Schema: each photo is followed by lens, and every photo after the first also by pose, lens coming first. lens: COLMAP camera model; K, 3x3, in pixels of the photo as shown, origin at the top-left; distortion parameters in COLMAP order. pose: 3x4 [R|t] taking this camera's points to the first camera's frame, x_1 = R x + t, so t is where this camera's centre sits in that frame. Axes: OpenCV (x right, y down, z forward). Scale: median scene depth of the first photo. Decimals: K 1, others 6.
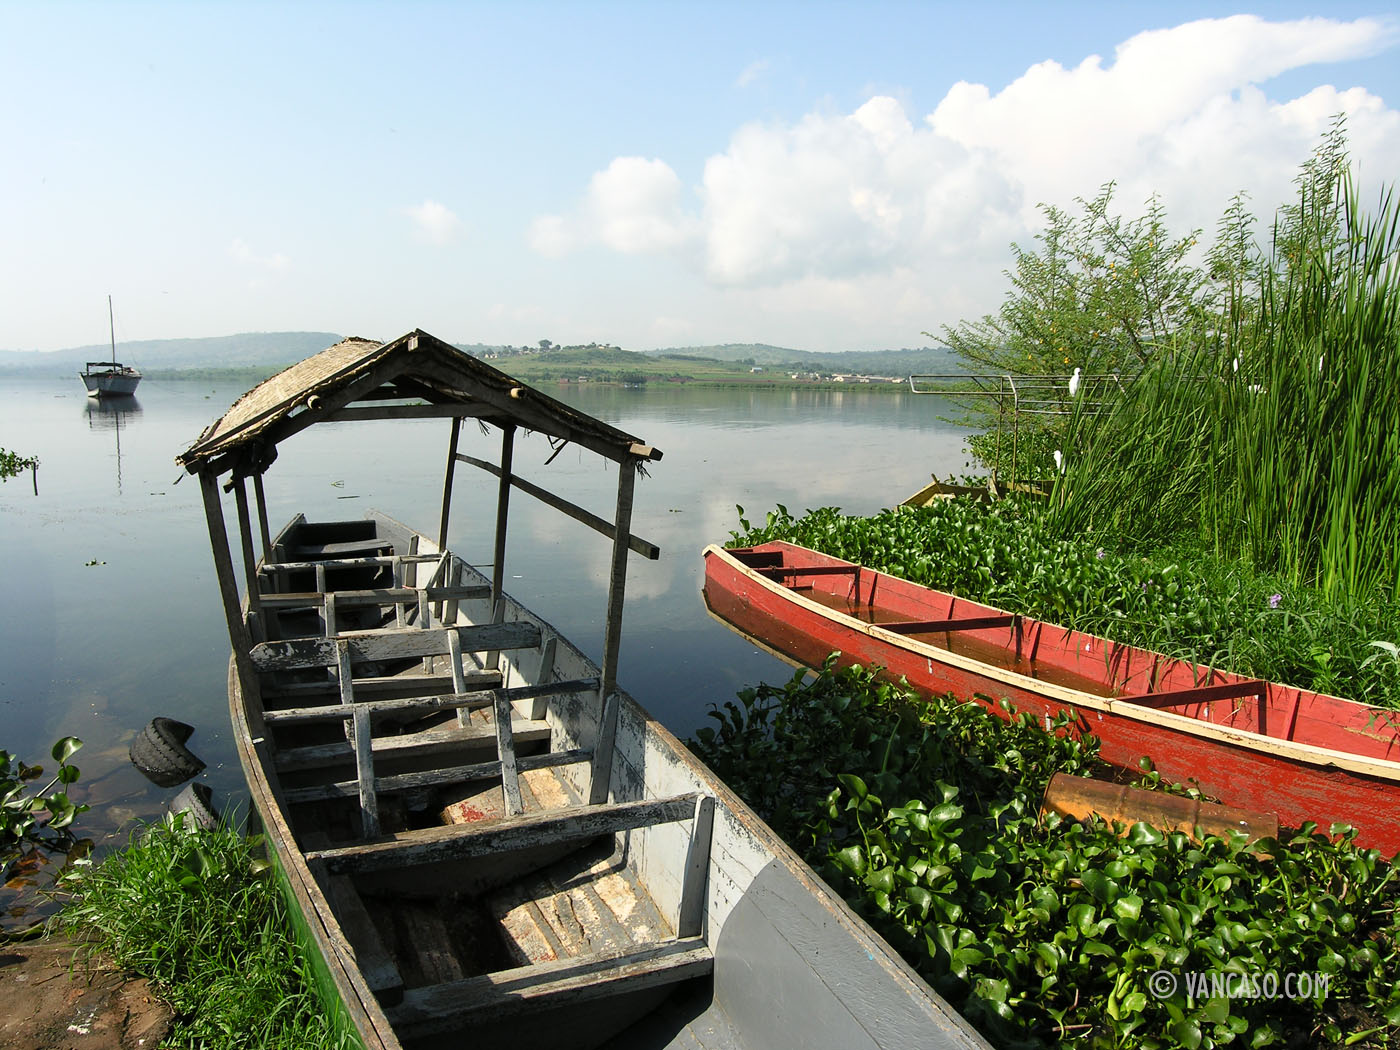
lens RADIAL K [[1007.4, 0, 700.0], [0, 1007.4, 525.0], [0, 0, 1]] dist [-0.052660, -0.000535]
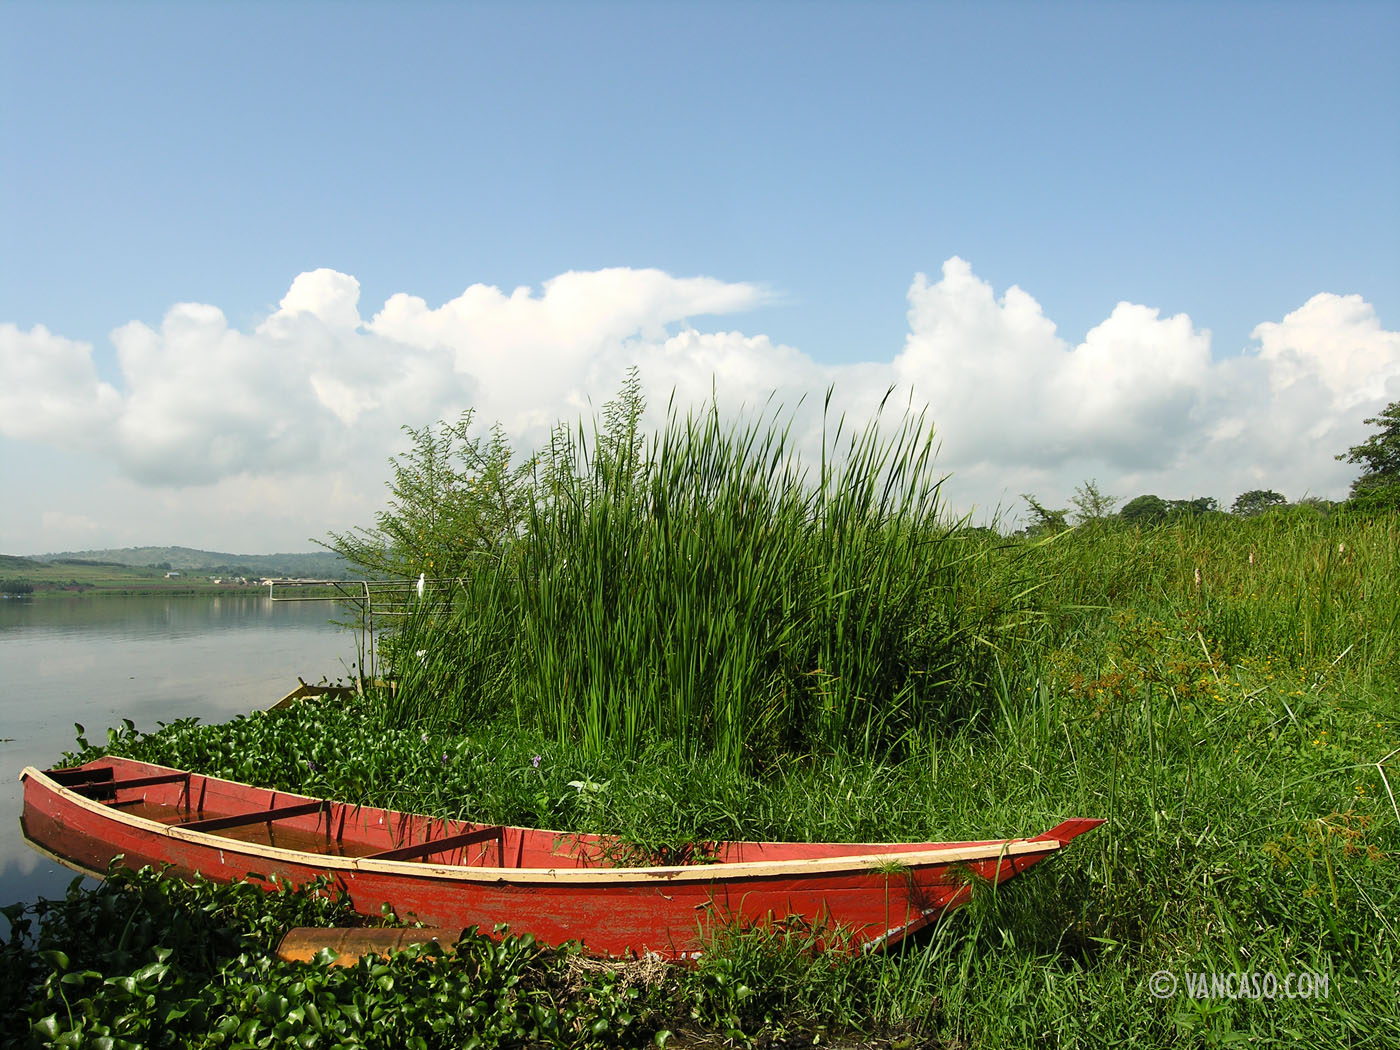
lens RADIAL K [[1007.4, 0, 700.0], [0, 1007.4, 525.0], [0, 0, 1]] dist [-0.052660, -0.000535]
pose [[0.857008, 0.003698, 0.515290, 0.082350], [0.097849, 0.980613, -0.169775, 0.015099], [-0.505928, 0.195920, 0.840031, -0.148158]]
